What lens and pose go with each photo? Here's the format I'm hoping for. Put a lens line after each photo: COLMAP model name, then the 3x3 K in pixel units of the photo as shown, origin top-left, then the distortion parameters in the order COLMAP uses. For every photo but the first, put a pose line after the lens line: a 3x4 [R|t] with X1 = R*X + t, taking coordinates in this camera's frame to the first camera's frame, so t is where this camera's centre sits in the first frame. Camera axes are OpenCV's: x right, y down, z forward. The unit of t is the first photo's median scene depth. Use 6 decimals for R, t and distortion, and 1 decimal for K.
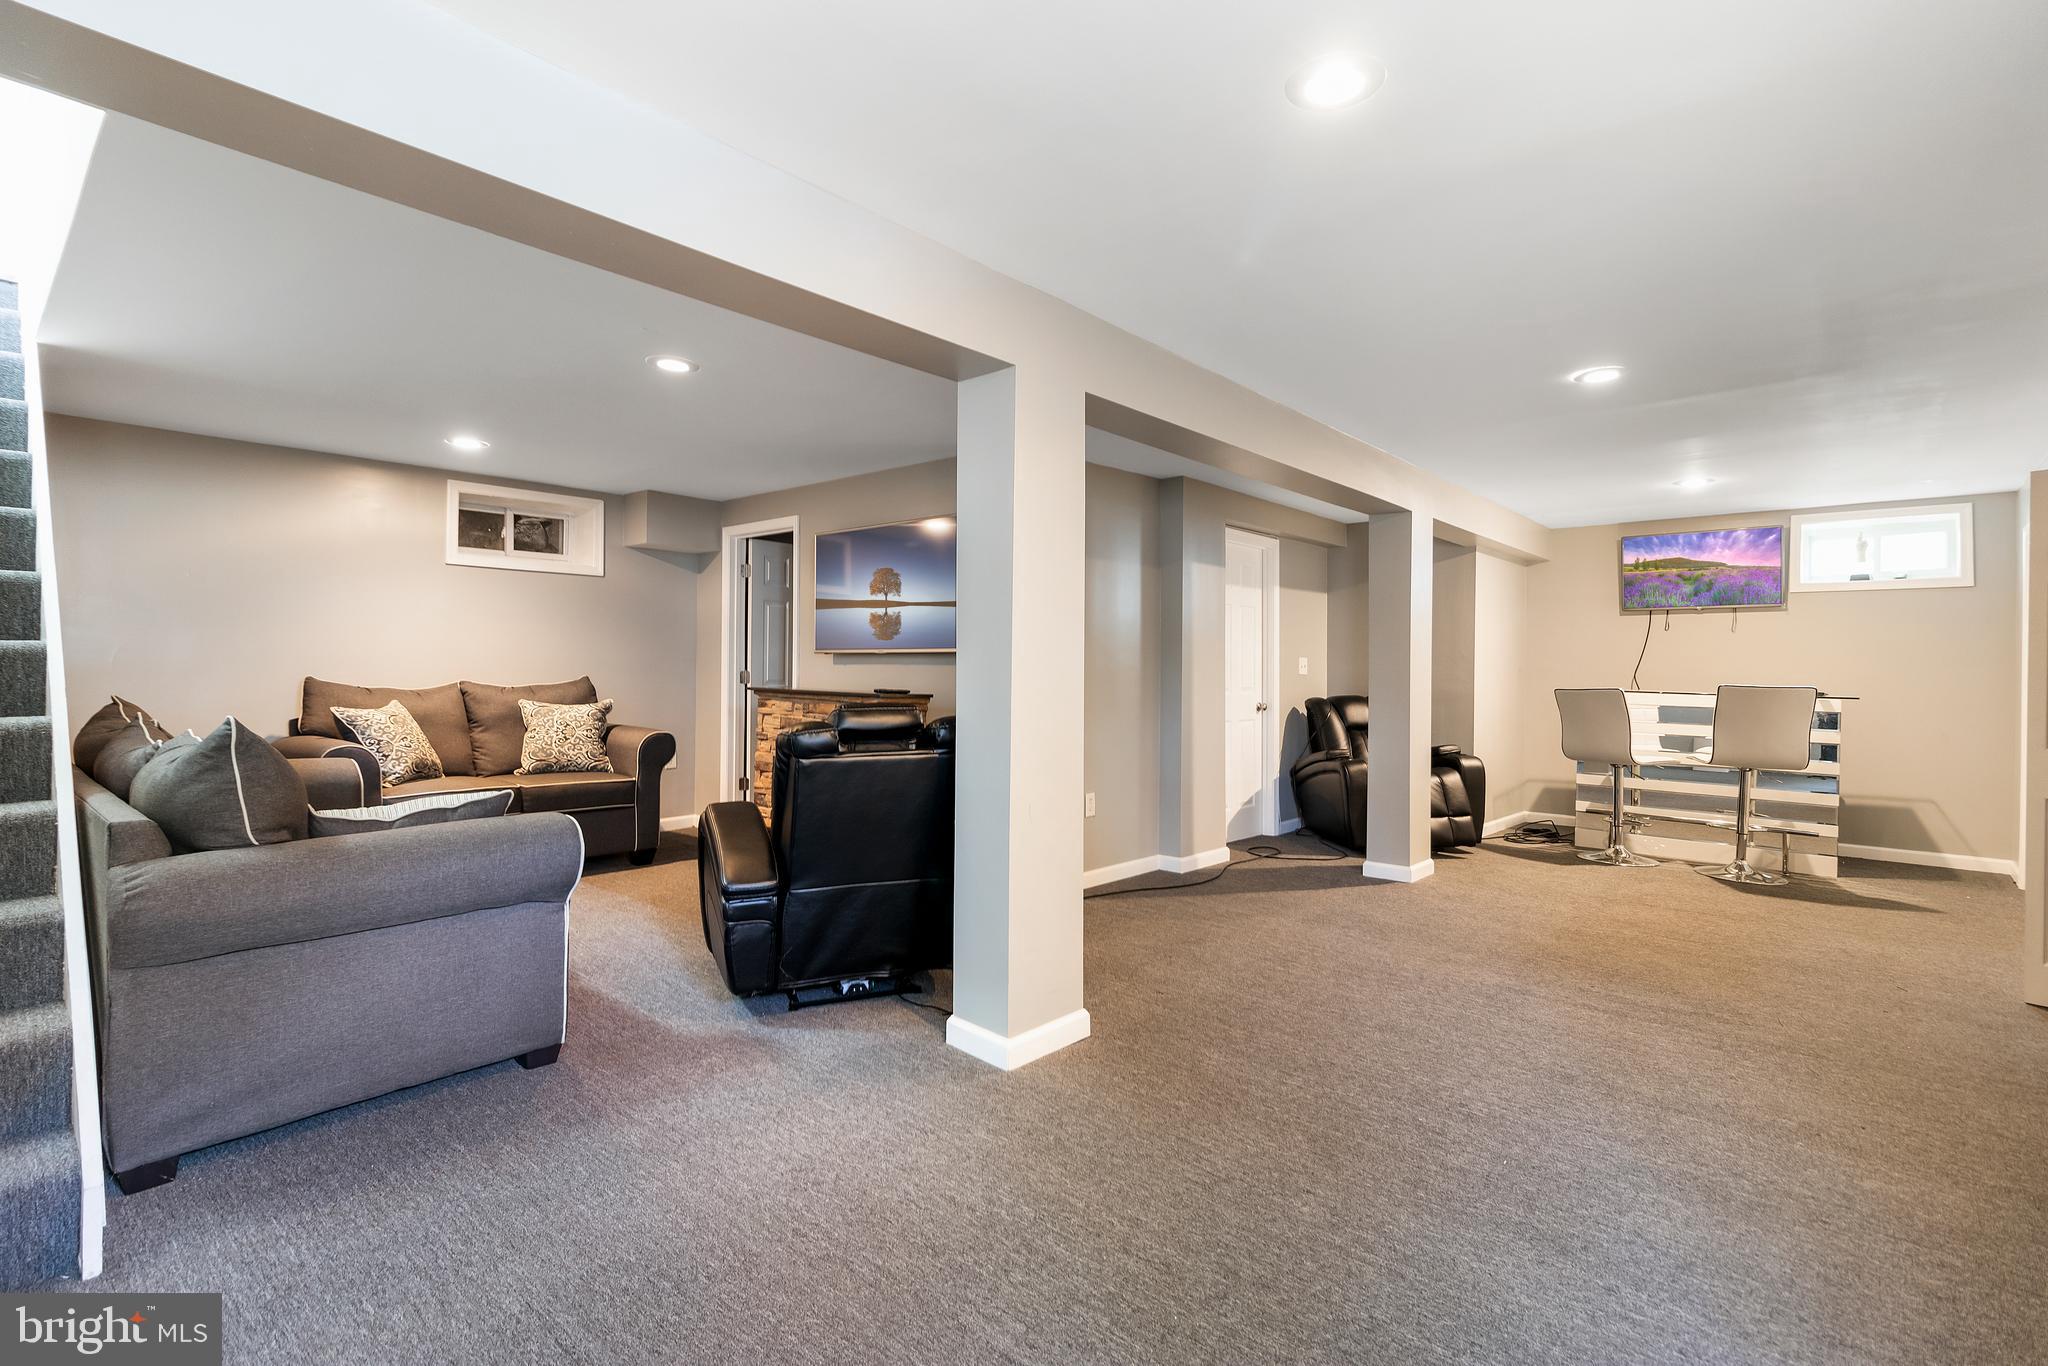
lens RADIAL K [[944.9, 0, 1035.7], [0, 944.9, 675.5], [0, 0, 1]] dist [0.003043, -0.000017]
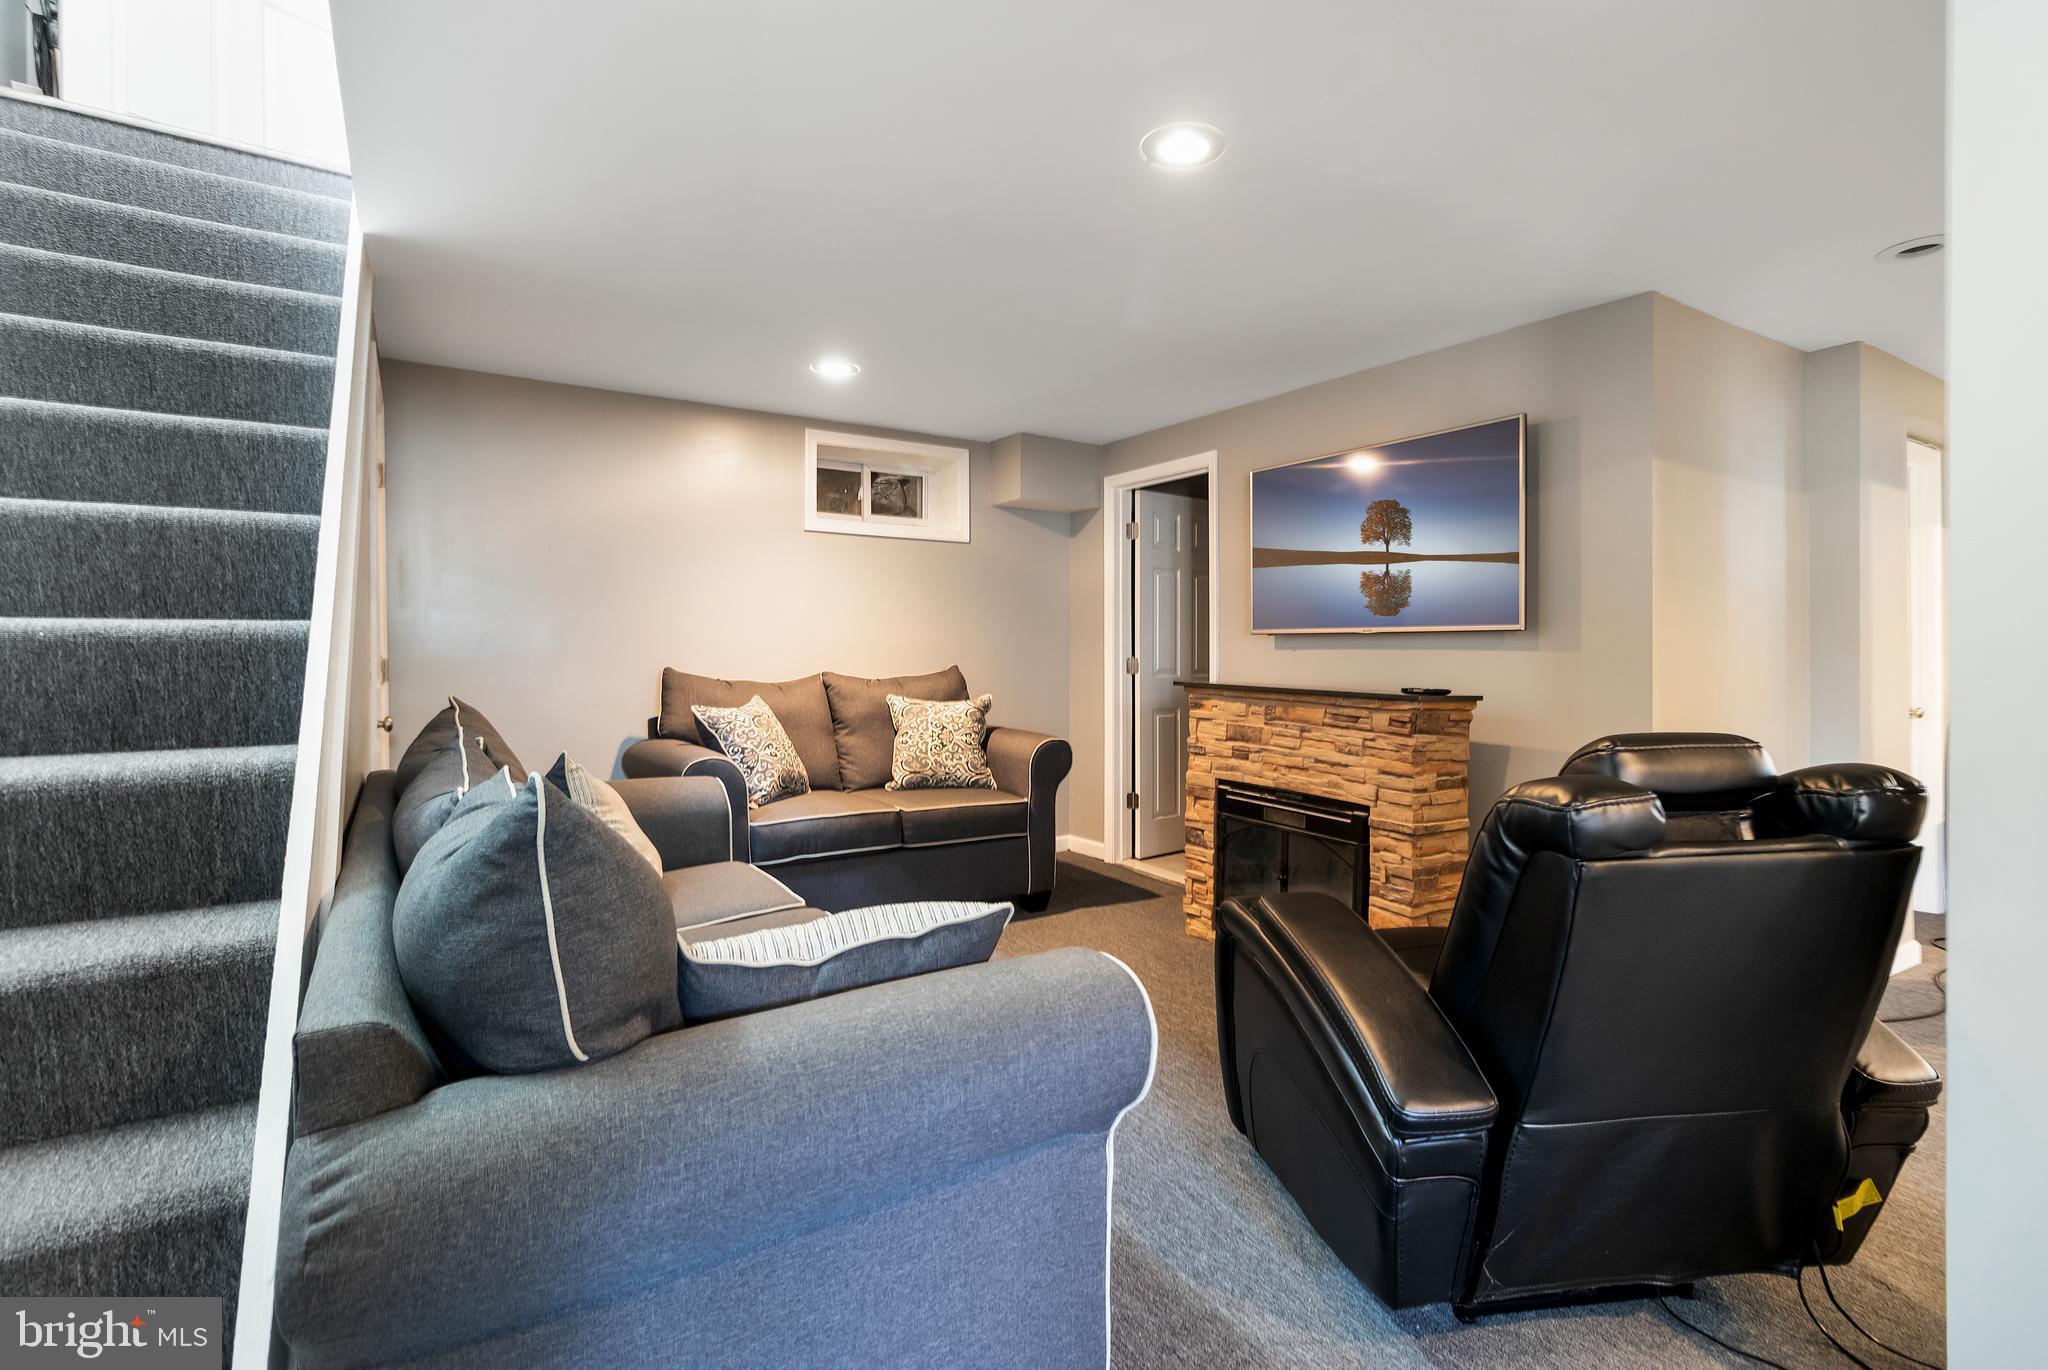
lens RADIAL K [[981.0, 0, 1026.5], [0, 981.0, 681.3], [0, 0, 1]] dist [-0.000378, -0.000043]
pose [[0.955036, 0.005426, -0.296441, -0.179575], [0.001441, 0.999736, 0.022941, -0.004854], [0.296487, -0.022336, 0.954776, 0.230090]]
